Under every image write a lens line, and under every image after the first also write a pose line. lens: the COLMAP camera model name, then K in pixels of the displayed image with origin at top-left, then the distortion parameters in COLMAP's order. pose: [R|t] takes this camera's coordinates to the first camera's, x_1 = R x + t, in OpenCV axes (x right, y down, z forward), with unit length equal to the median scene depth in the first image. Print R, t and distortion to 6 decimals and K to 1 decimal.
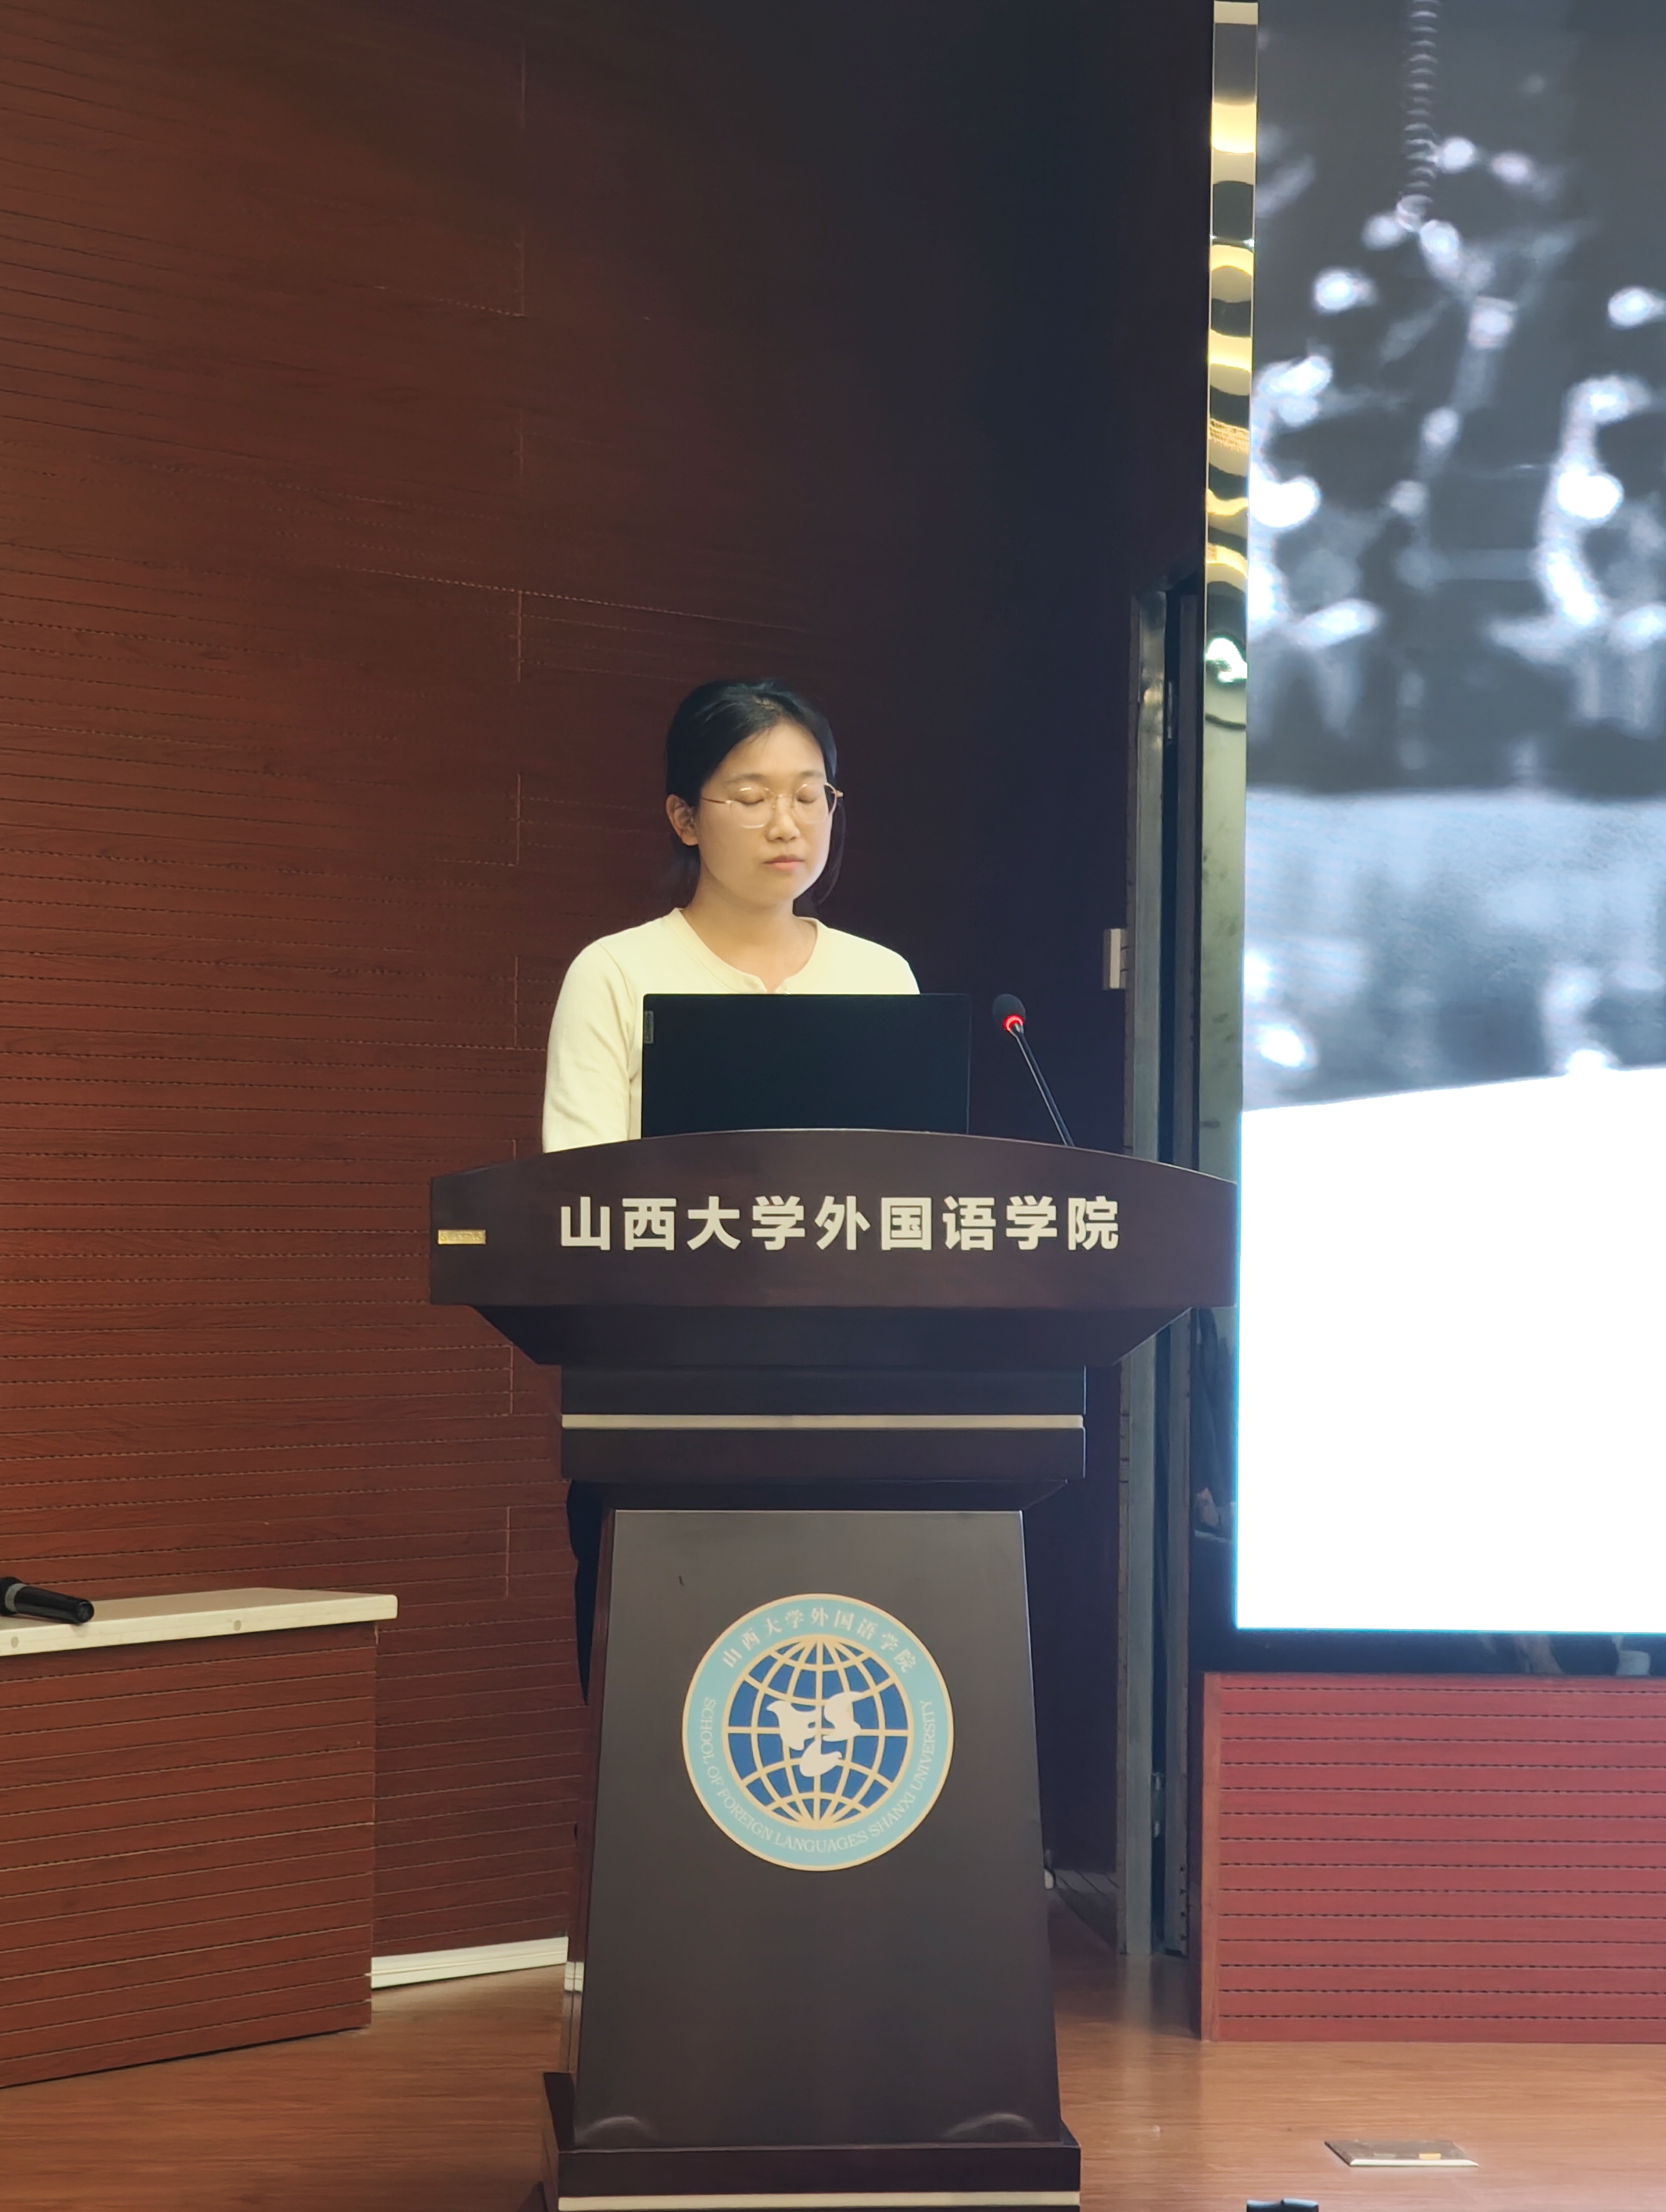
lens RADIAL K [[5571.8, 0, 820.5], [0, 5571.8, 1105.3], [0, 0, 1]] dist [0.304604, 0.000000]
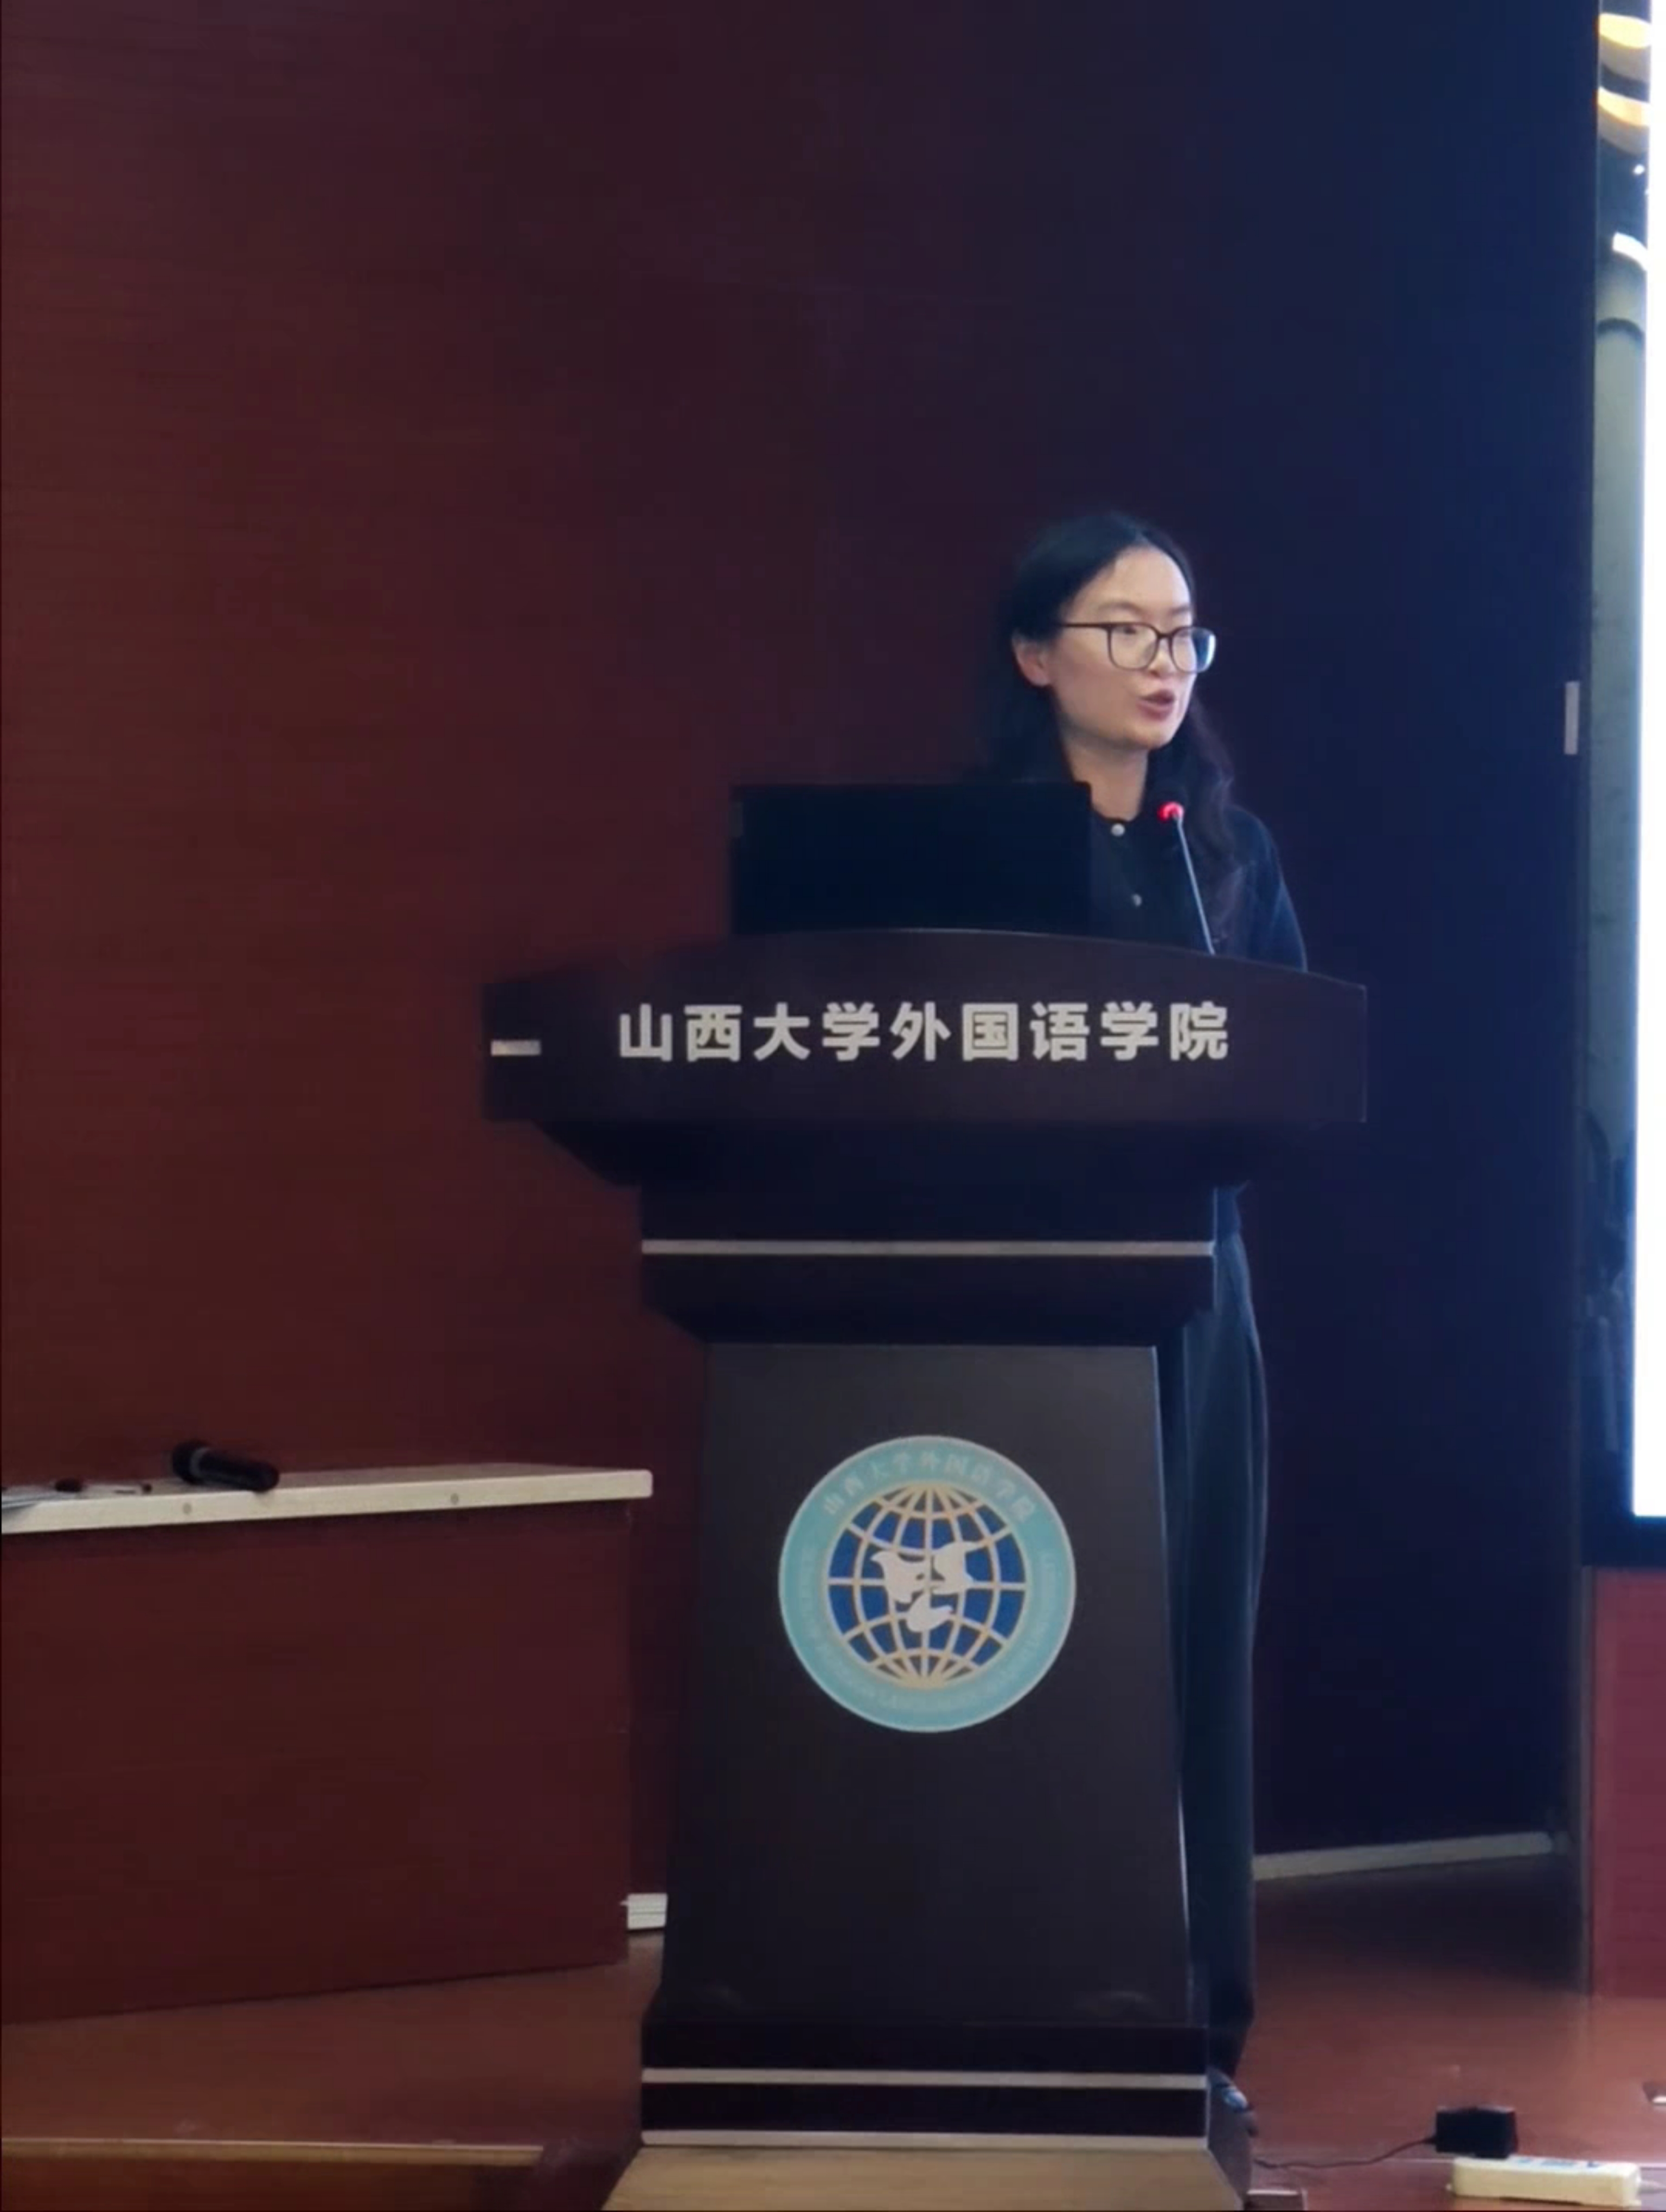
lens RADIAL K [[8362.8, 0, 746.8], [0, 8362.8, 1227.9], [0, 0, 1]] dist [0.324577, 0.000000]
pose [[0.988162, -0.000042, -0.153417, 0.182065], [0.006133, 0.999211, 0.039233, -0.000909], [0.153294, -0.039709, 0.987382, -0.363735]]
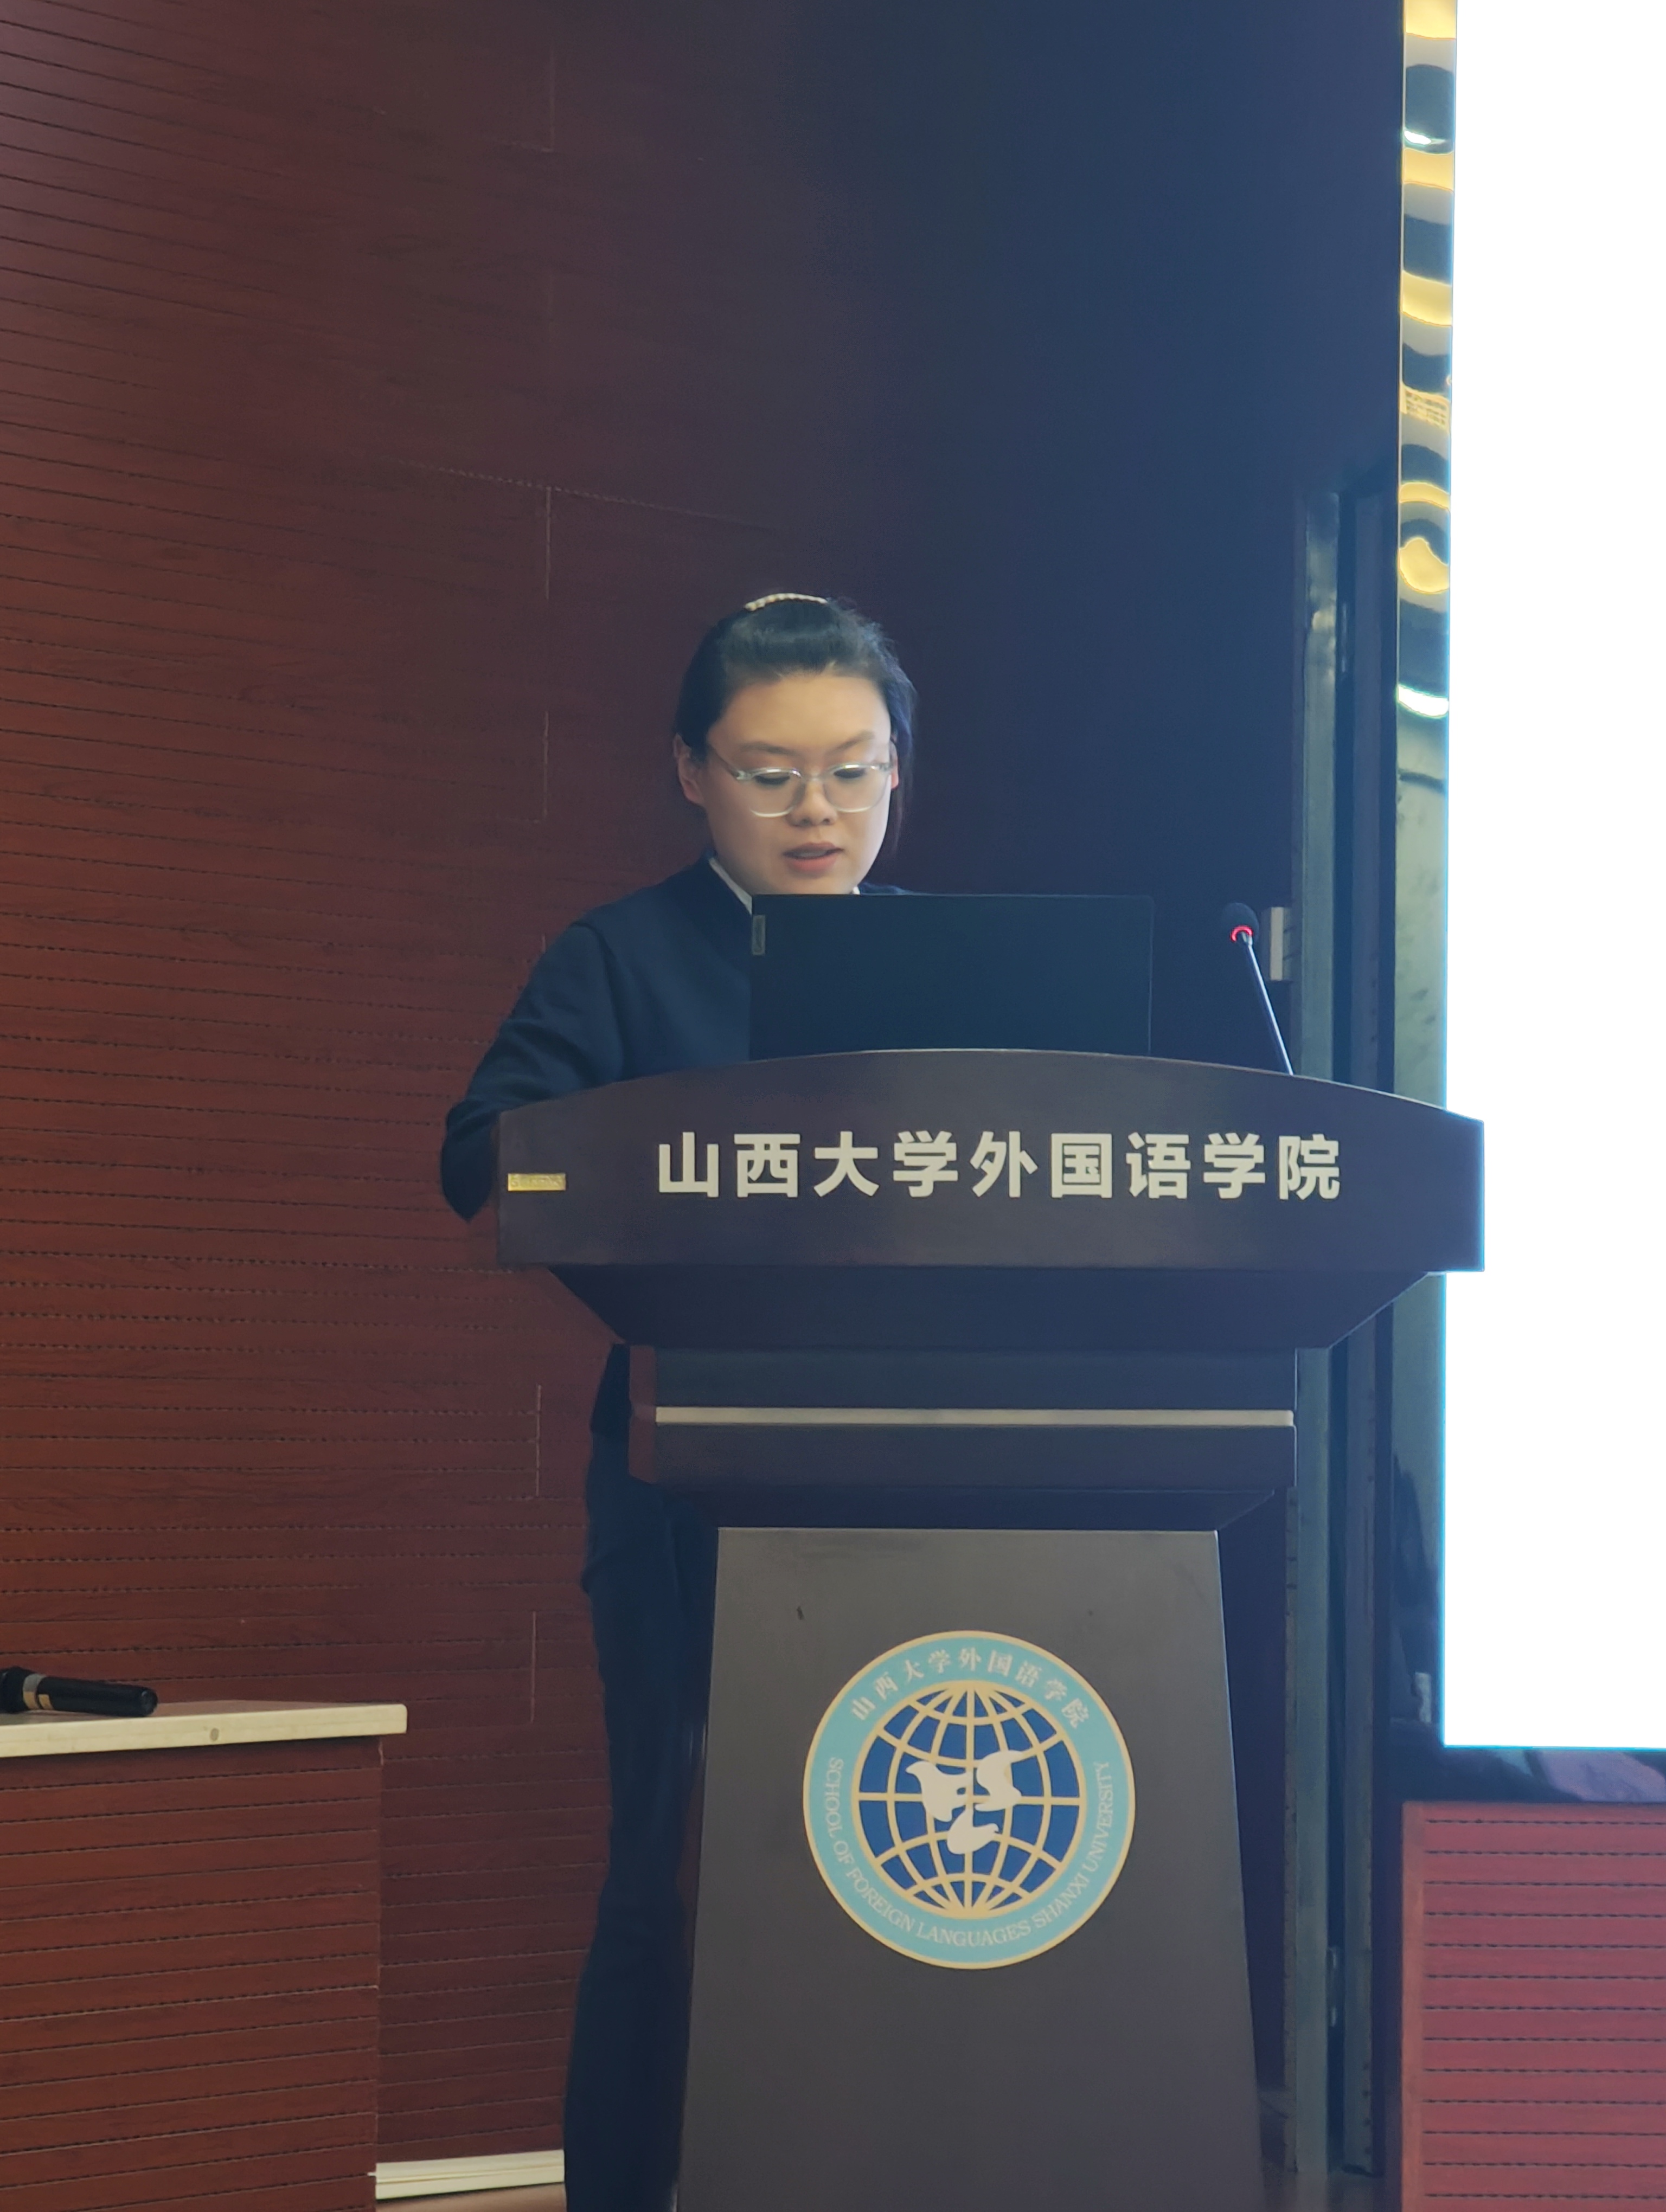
lens RADIAL K [[6963.1, 0, 811.6], [0, 6963.1, 1103.0], [0, 0, 1]] dist [0.233471, 0.000000]
pose [[0.999997, -0.001009, 0.002389, -0.025713], [0.001085, 0.999498, -0.031669, 0.042924], [-0.002356, 0.031672, 0.999496, -0.018696]]
